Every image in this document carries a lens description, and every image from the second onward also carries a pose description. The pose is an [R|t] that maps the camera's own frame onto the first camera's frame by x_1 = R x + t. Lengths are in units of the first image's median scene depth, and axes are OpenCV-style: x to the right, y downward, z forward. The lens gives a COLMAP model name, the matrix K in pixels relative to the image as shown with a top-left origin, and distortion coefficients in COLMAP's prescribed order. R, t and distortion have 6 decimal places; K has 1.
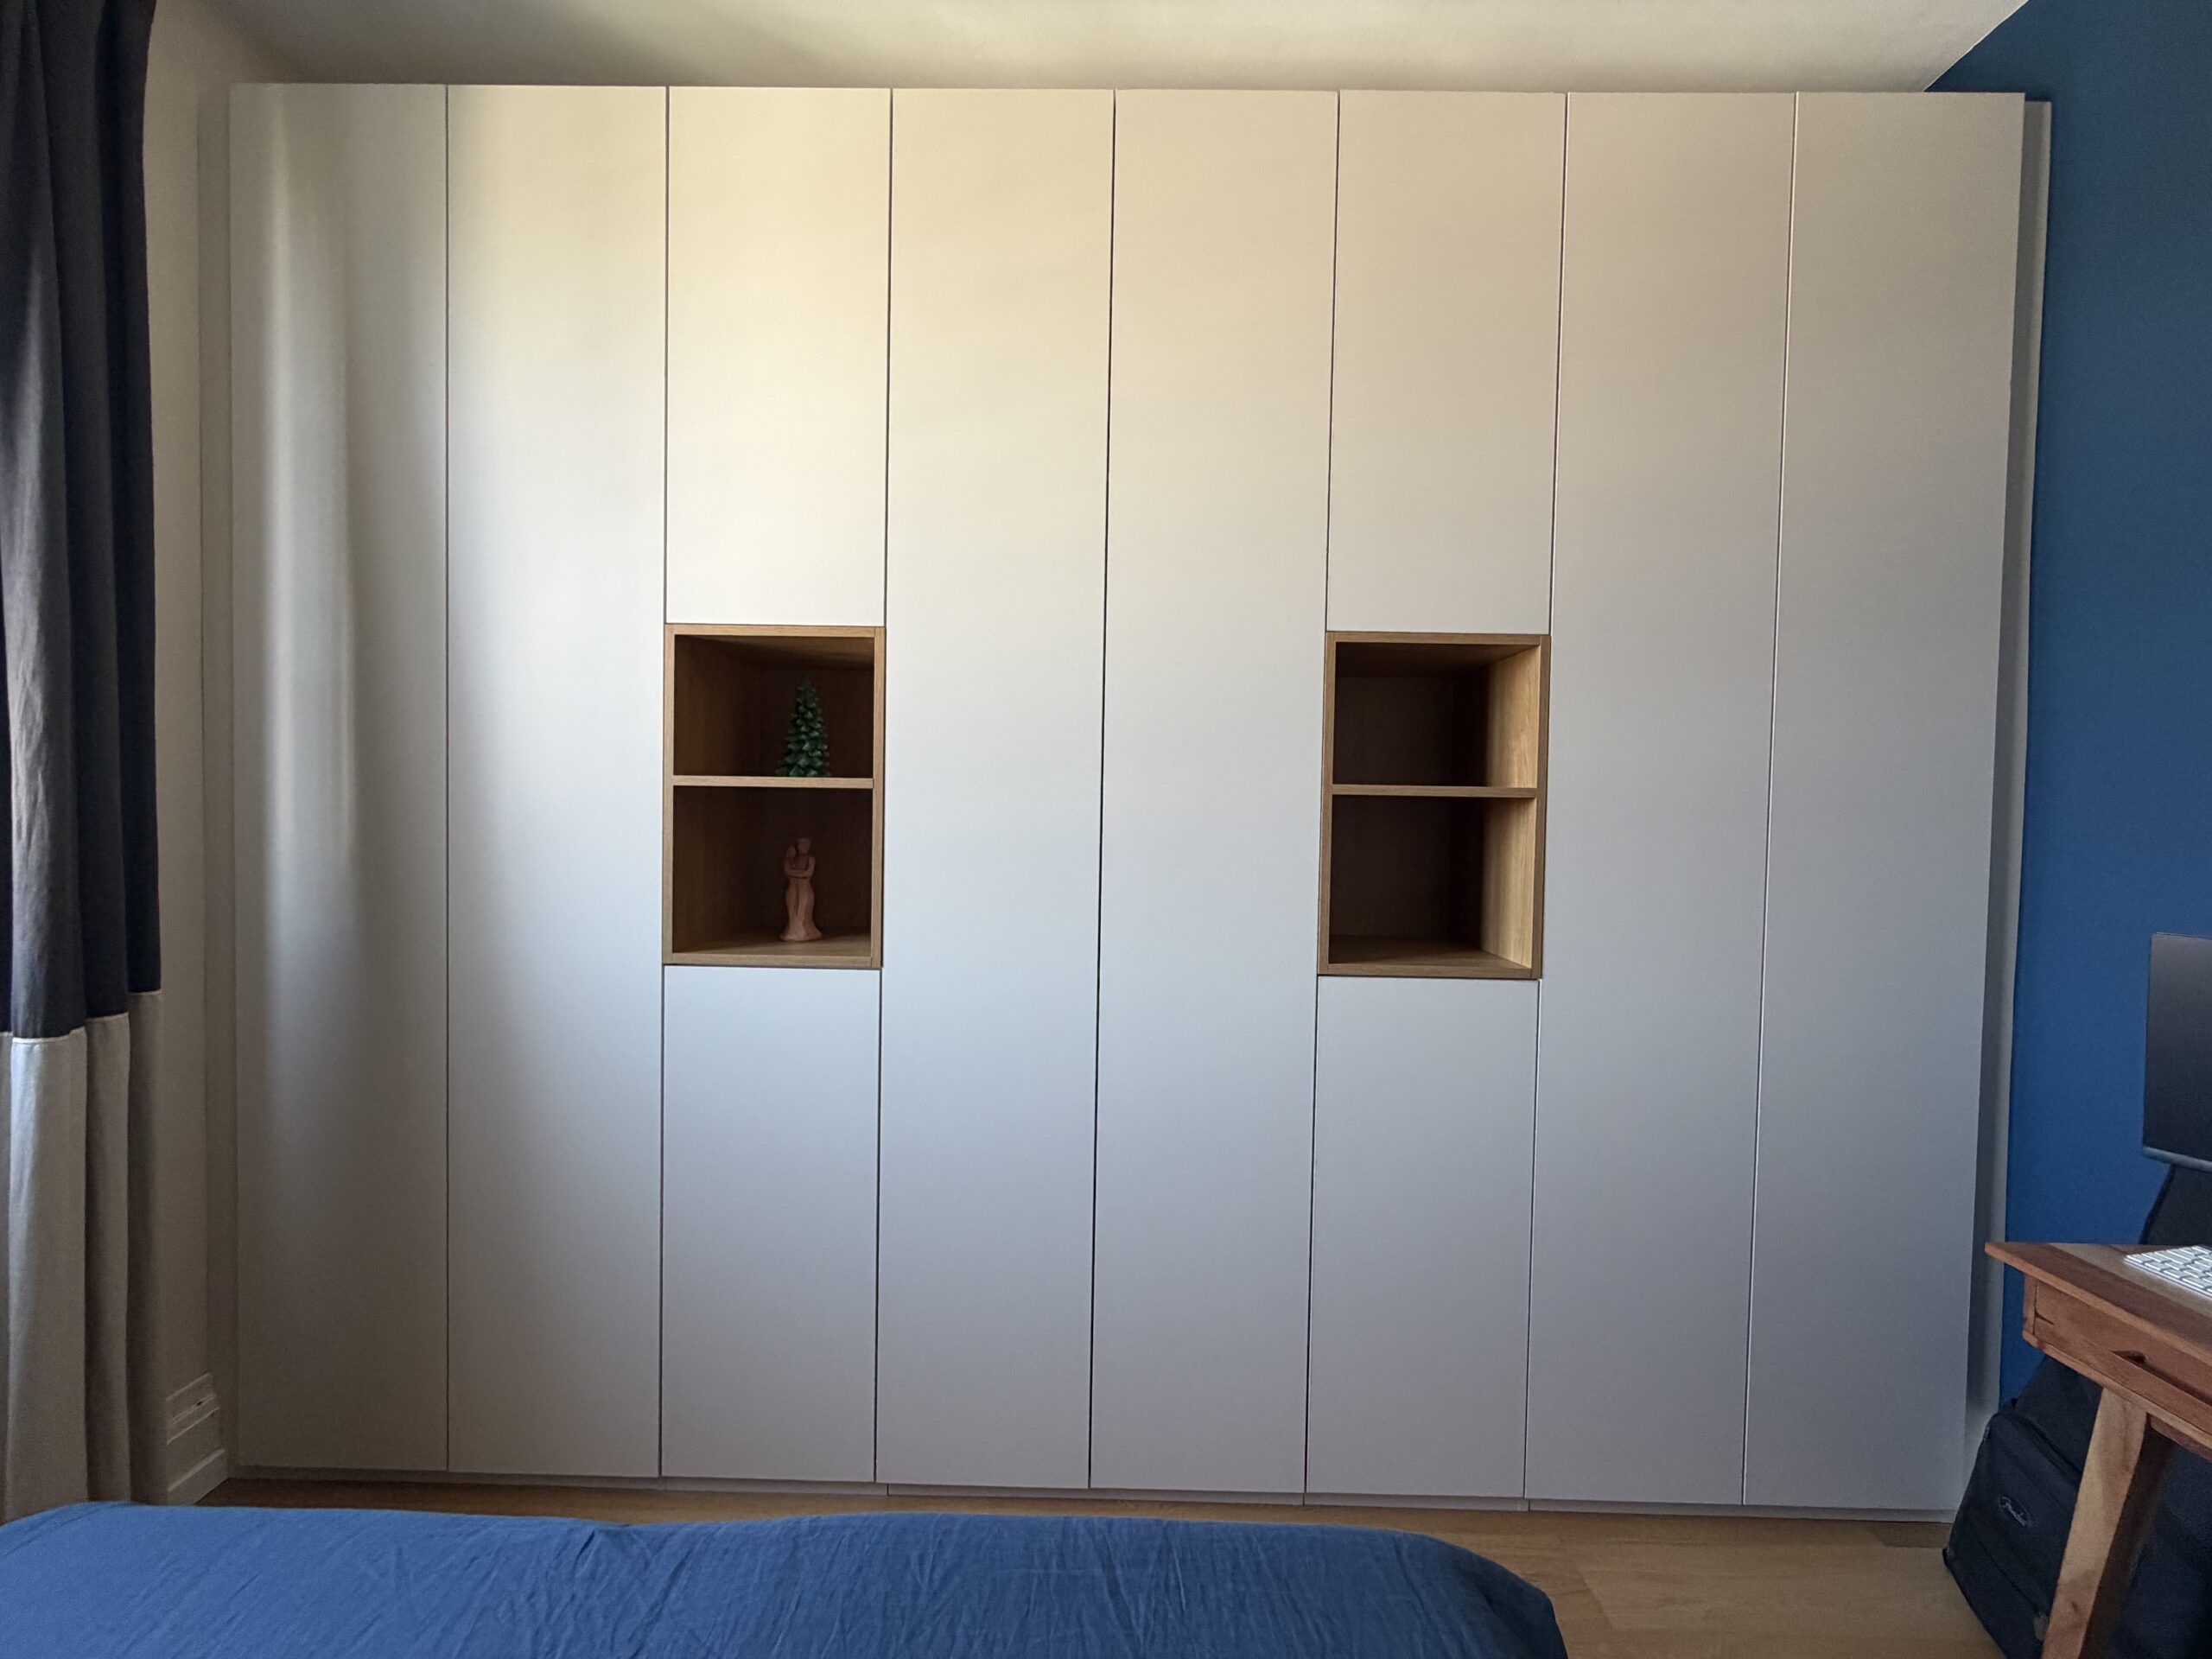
lens RADIAL K [[876.1, 0, 1100.2], [0, 876.1, 822.8], [0, 0, 1]] dist [-0.002460, 0.000481]
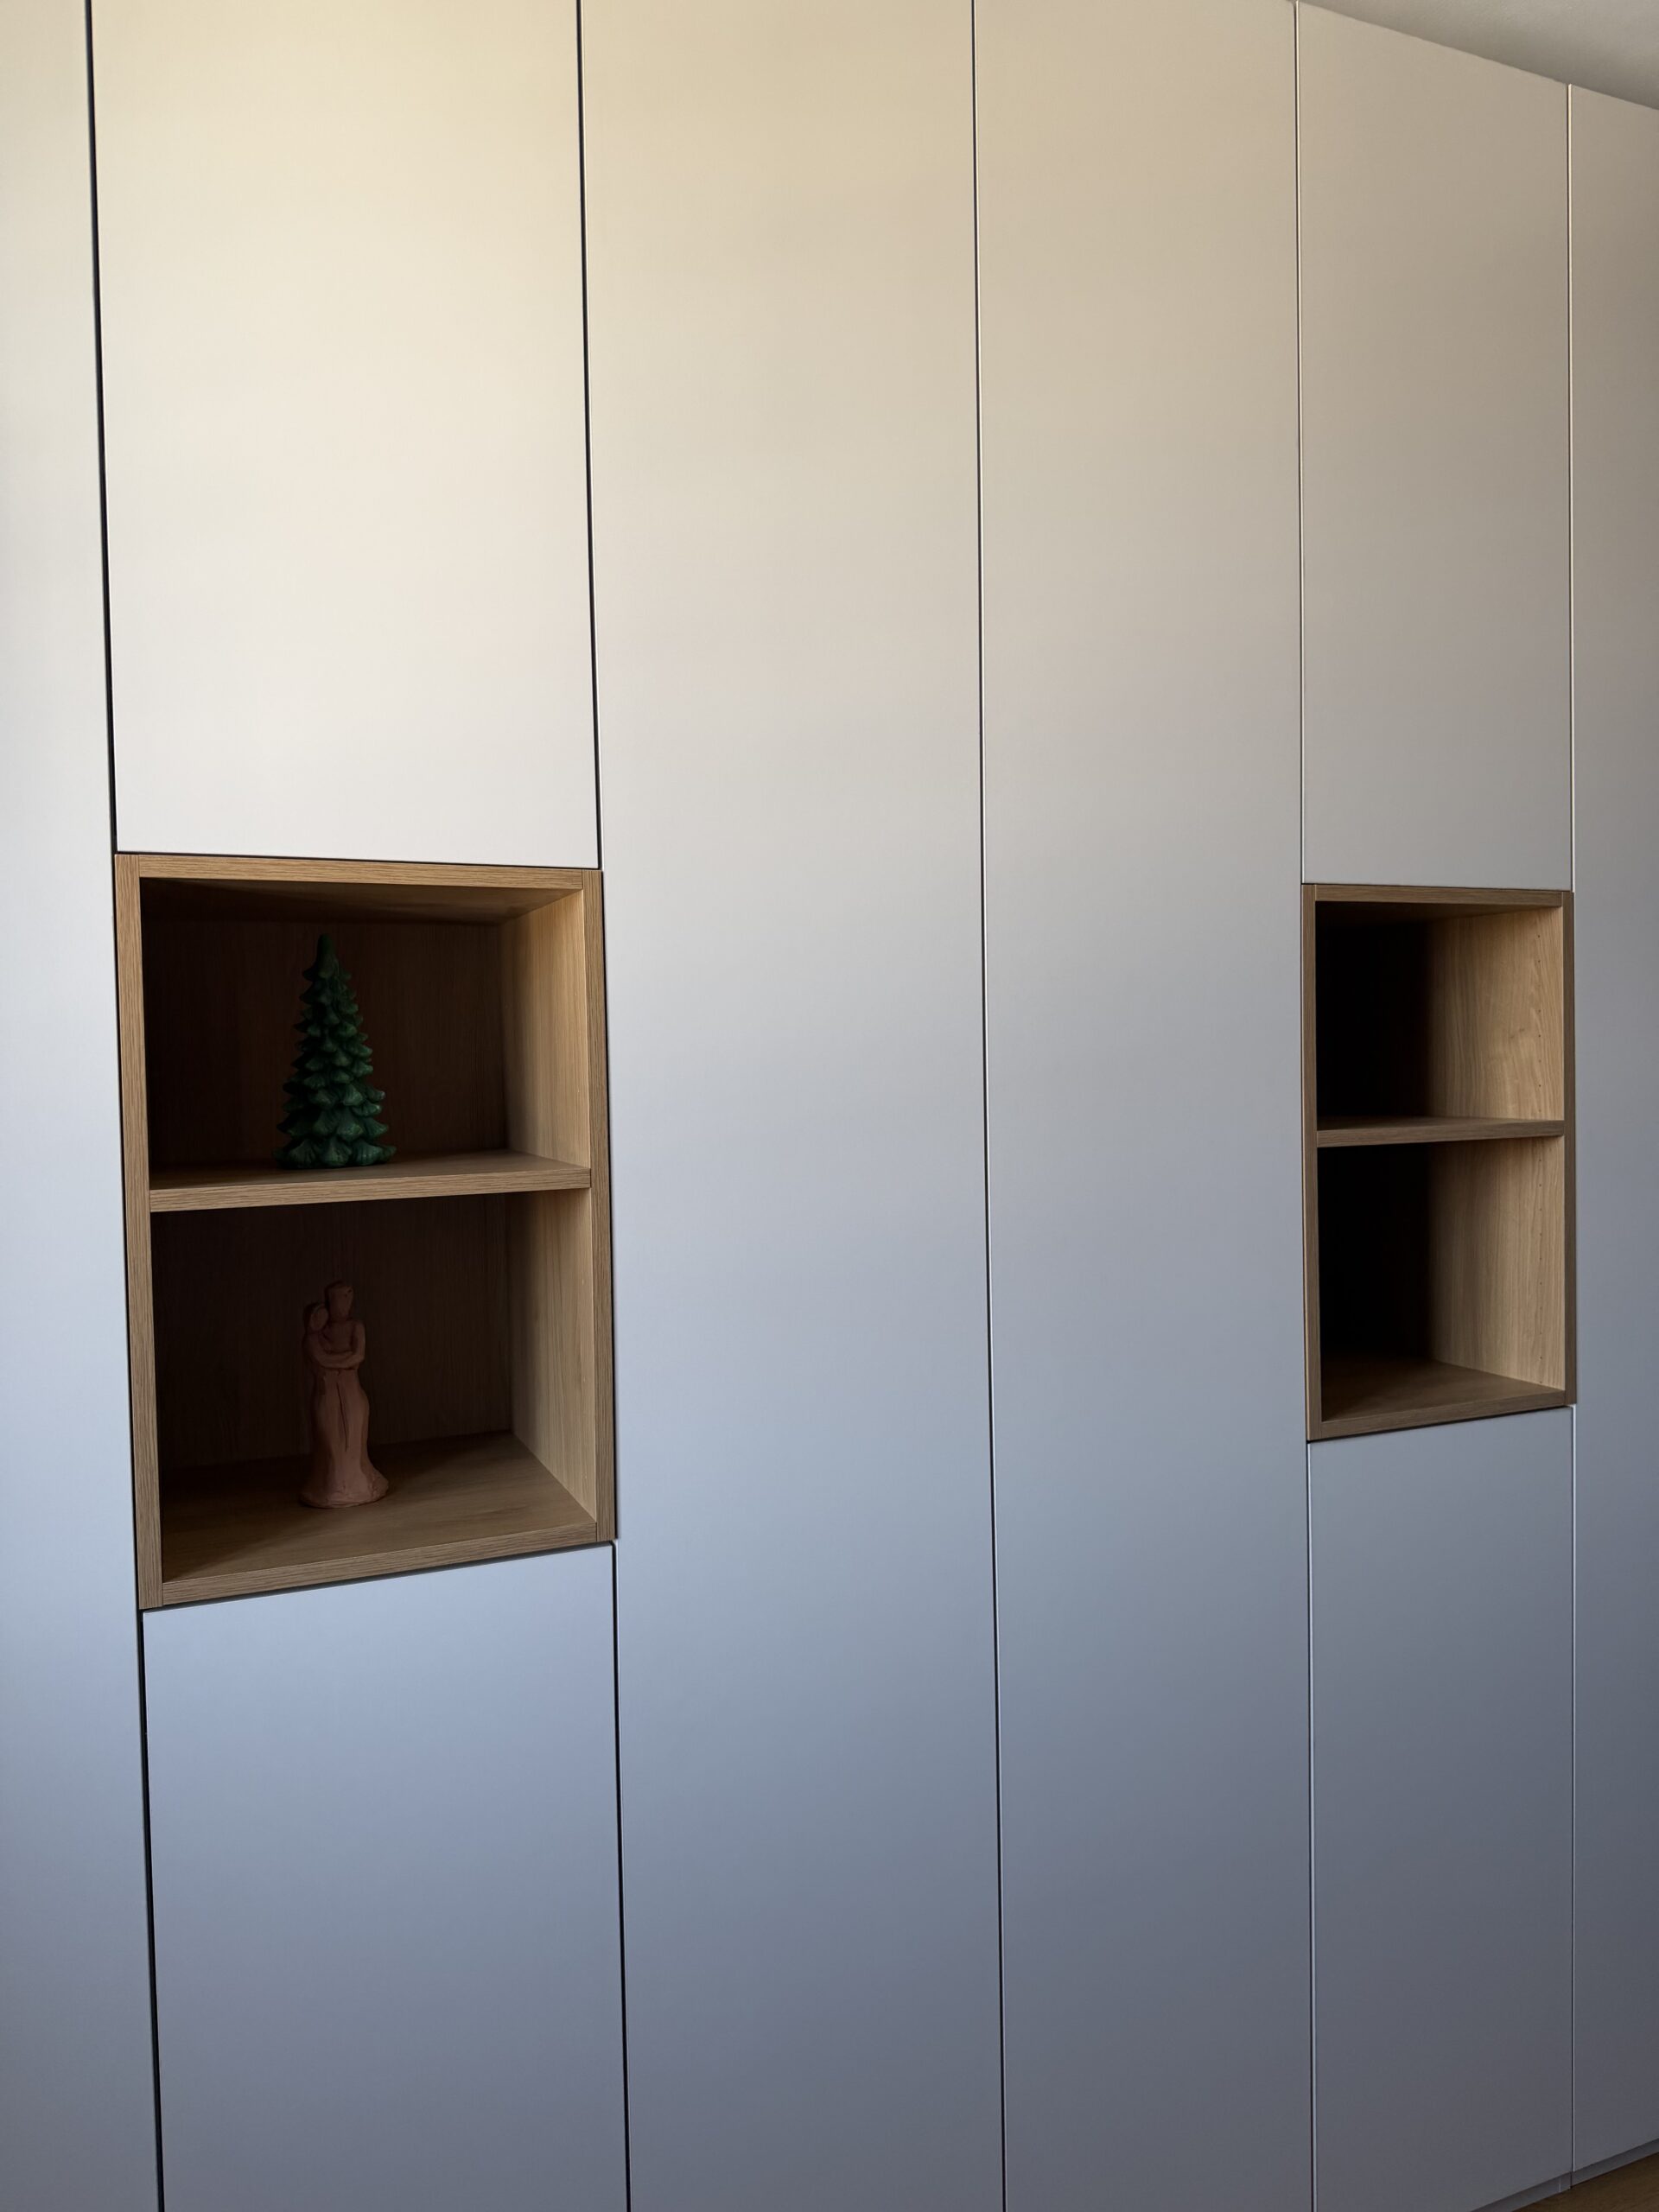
lens RADIAL K [[1536.5, 0, 814.3], [0, 1536.5, 1095.3], [0, 0, 1]] dist [0.037028, -0.053728]
pose [[0.920350, -0.045328, 0.388460, -0.480706], [0.043336, 0.998964, 0.013893, -0.099122], [-0.388688, 0.004048, 0.921361, 0.135646]]
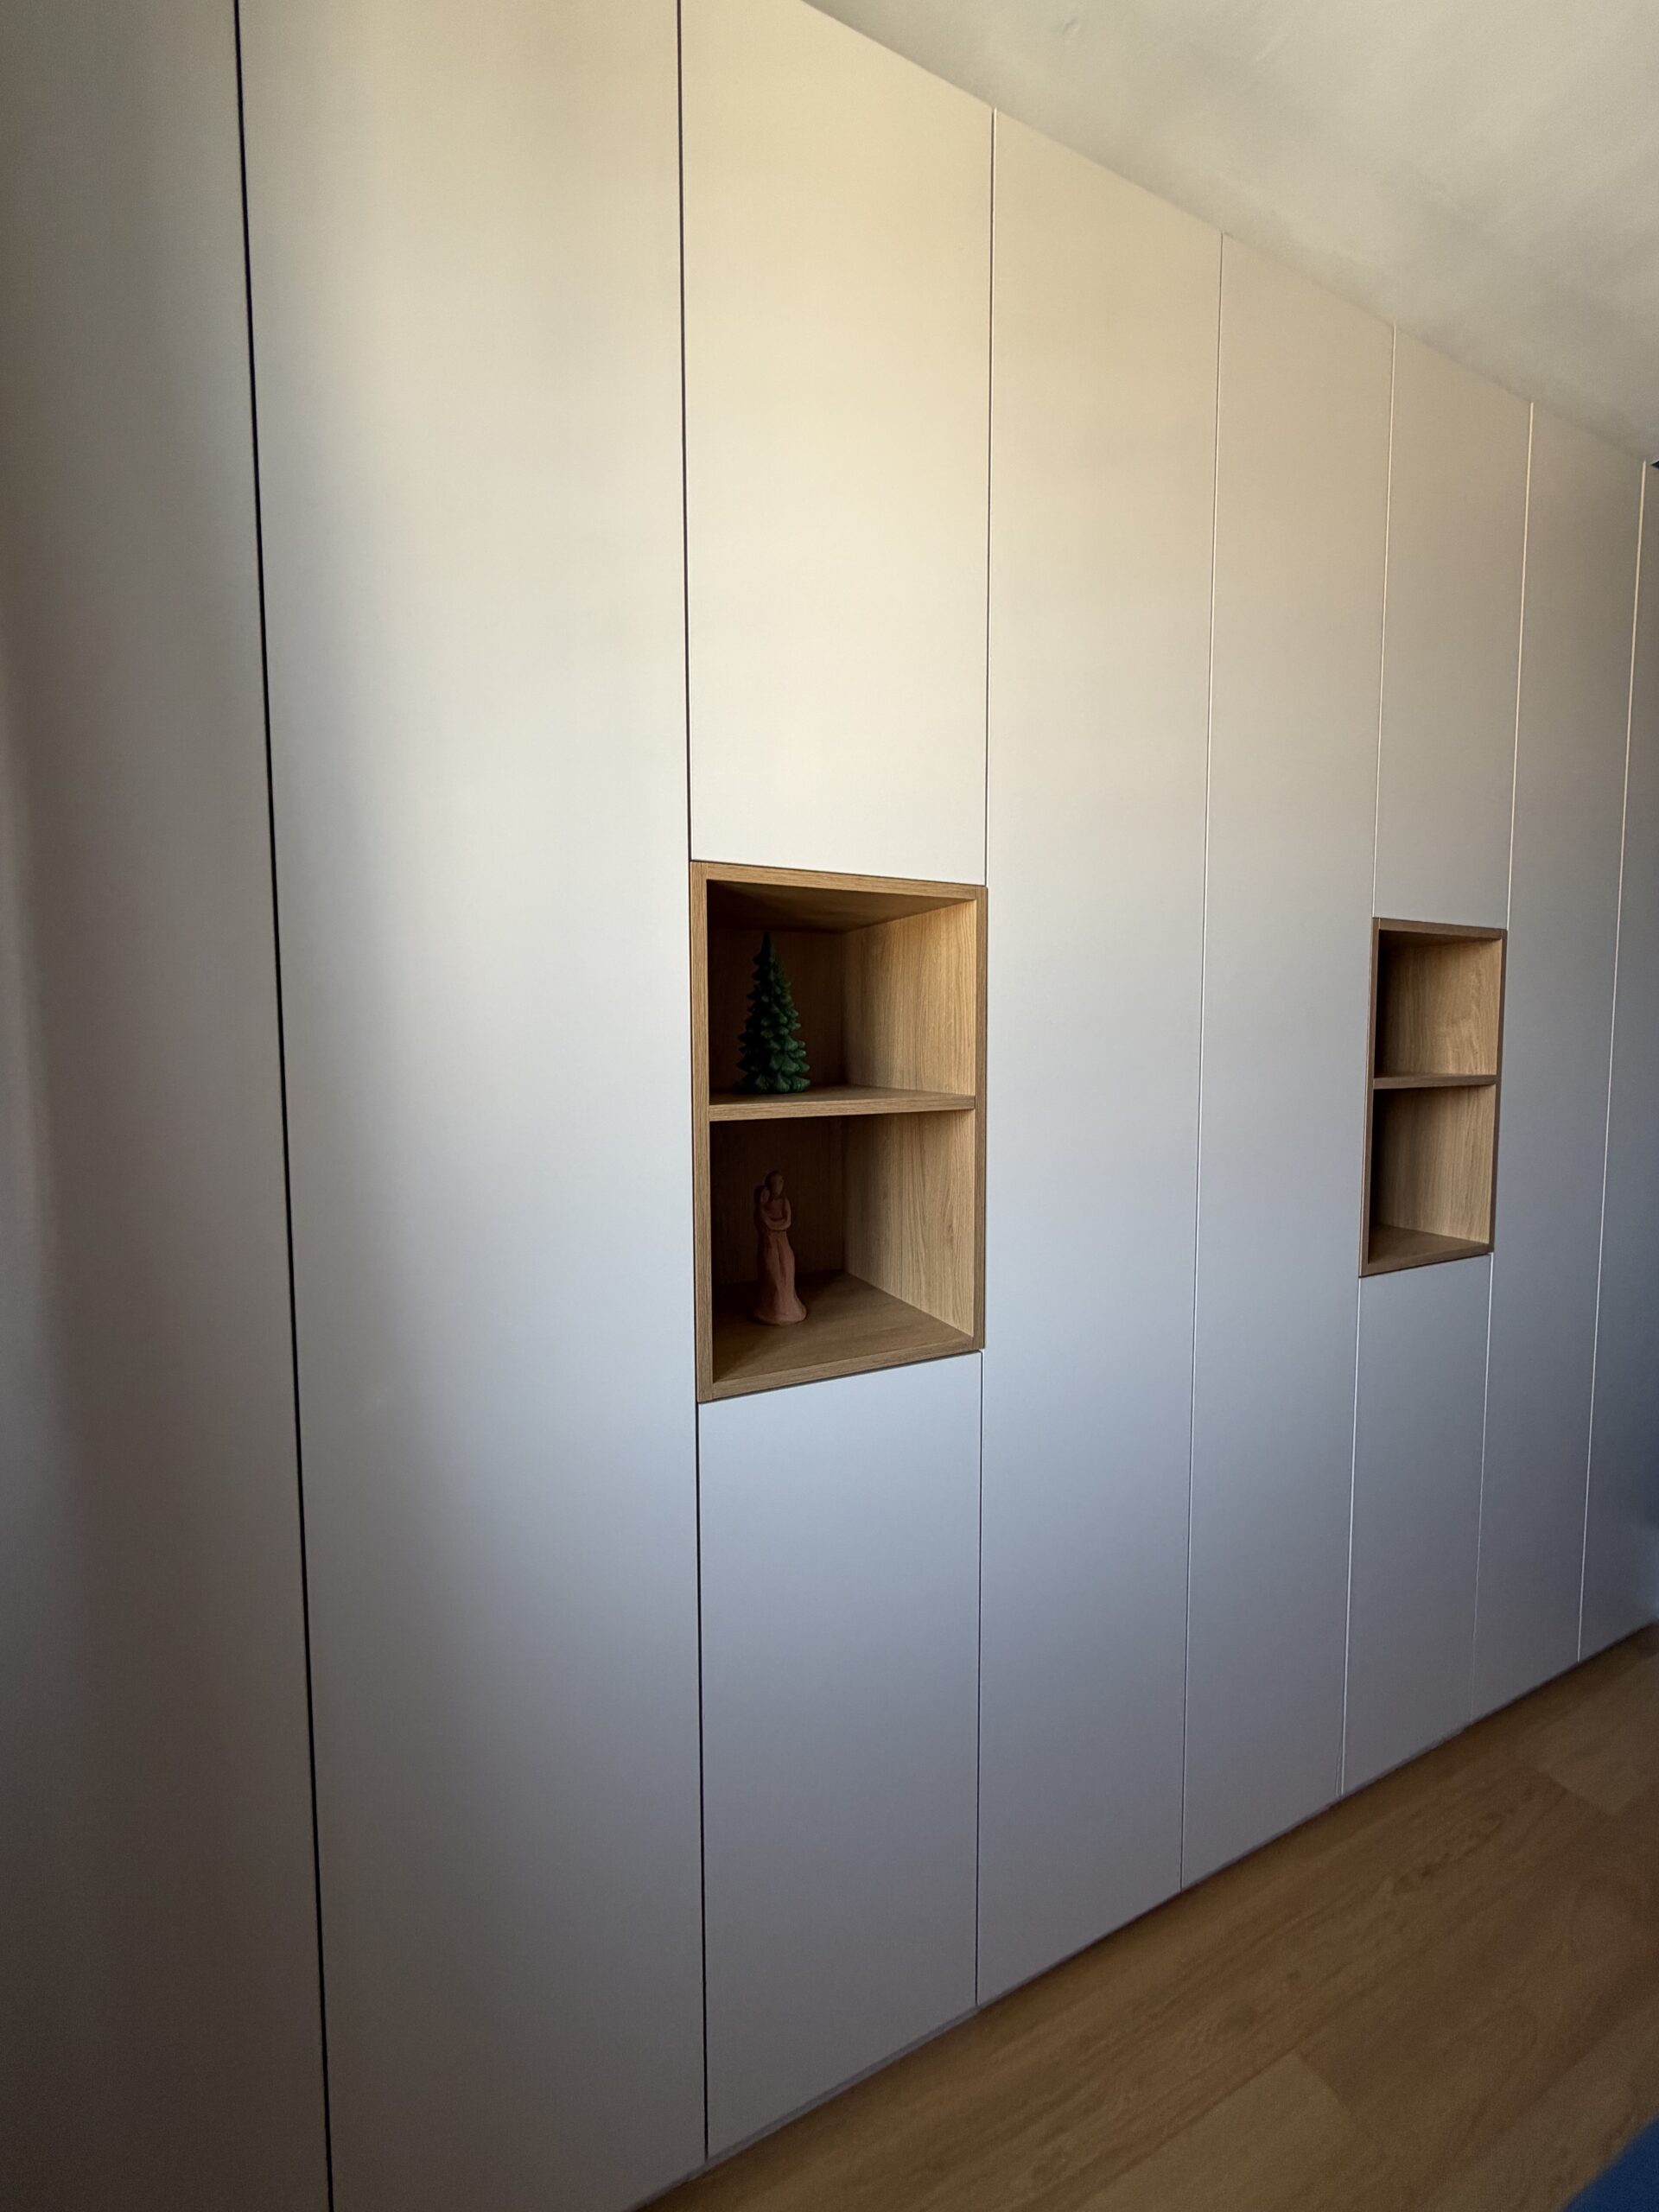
lens RADIAL K [[876.1, 0, 828.2], [0, 876.1, 1094.9], [0, 0, 1]] dist [-0.002460, 0.000481]
pose [[0.897833, -0.047834, 0.437730, -0.687687], [0.029286, 0.998368, 0.049031, -0.090028], [-0.439361, -0.031202, 0.897768, 0.400473]]
